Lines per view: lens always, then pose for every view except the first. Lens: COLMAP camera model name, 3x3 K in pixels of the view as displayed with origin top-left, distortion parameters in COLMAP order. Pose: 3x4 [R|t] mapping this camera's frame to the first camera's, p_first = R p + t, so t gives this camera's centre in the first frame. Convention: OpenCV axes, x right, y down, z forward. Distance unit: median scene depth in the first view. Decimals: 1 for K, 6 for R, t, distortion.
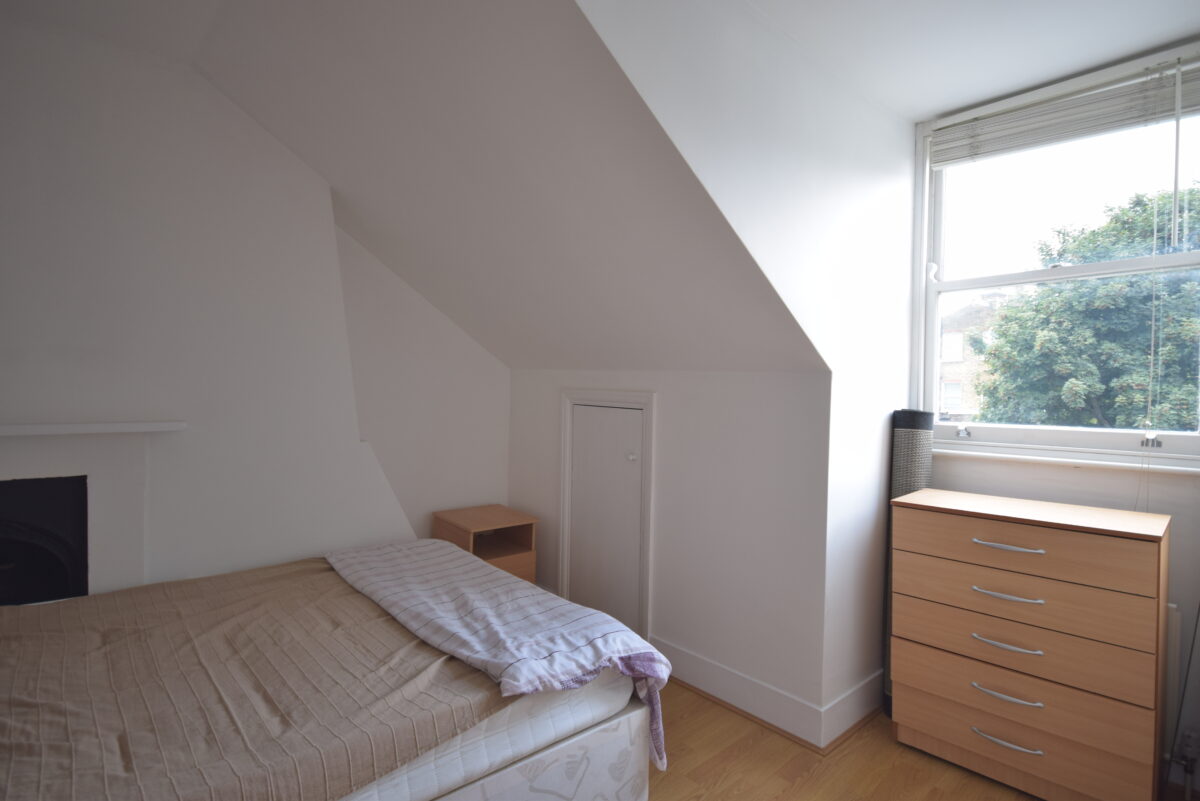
lens RADIAL K [[614.0, 0, 603.2], [0, 614.0, 396.6], [0, 0, 1]] dist [0.000943, 0.000150]
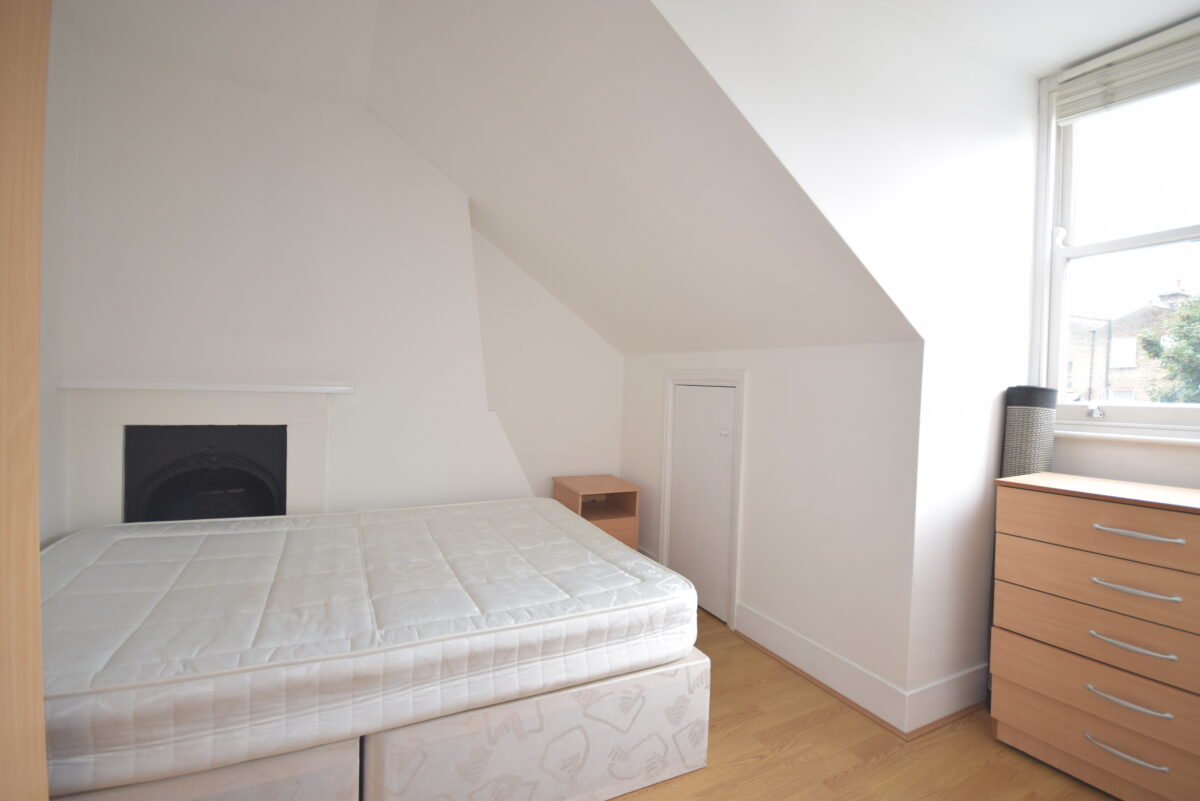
lens RADIAL K [[537.8, 0, 600.0], [0, 537.8, 400.5], [0, 0, 1]] dist [0.001494, -0.014050]
pose [[0.964741, 0.017925, -0.262592, 0.096892], [-0.018236, 0.999833, 0.001253, 0.055699], [0.262570, 0.003579, 0.964906, 0.061314]]
